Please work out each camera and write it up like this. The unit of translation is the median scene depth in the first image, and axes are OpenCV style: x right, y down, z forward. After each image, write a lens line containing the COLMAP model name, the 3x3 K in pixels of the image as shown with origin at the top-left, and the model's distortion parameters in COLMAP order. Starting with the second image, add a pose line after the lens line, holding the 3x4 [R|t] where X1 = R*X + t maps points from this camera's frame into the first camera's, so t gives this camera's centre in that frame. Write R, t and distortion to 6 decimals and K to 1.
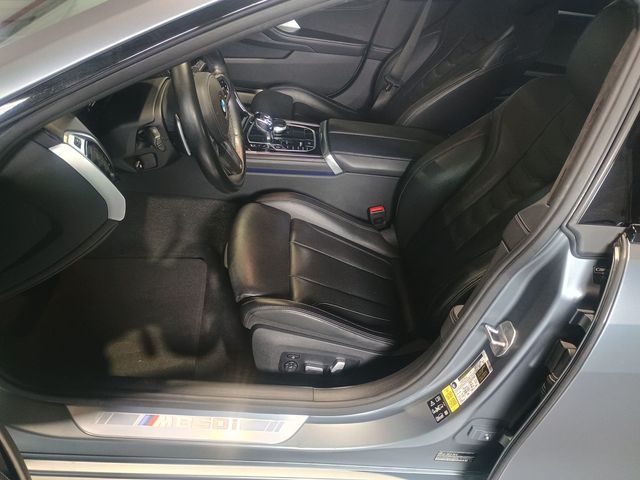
lens RADIAL K [[558.9, 0, 316.9], [0, 558.9, 240.5], [0, 0, 1]] dist [0.030986, -0.012846]
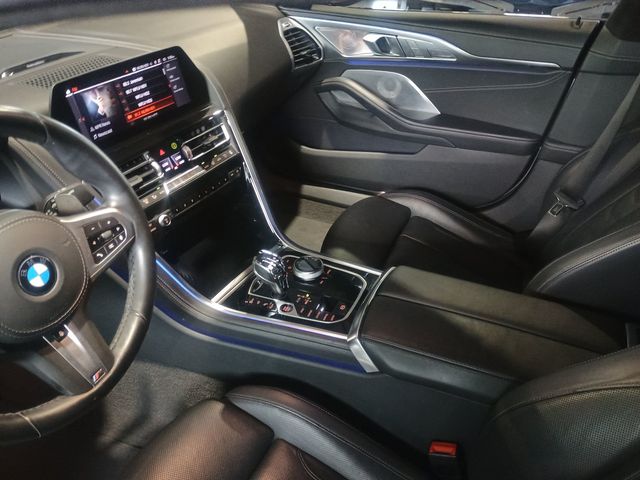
lens RADIAL K [[558.9, 0, 316.9], [0, 558.9, 240.5], [0, 0, 1]] dist [0.030986, -0.012846]
pose [[0.895343, 0.110873, -0.431355, 0.157367], [-0.158655, 0.984382, -0.076293, -0.143808], [0.416160, 0.136745, 0.898950, 0.323672]]
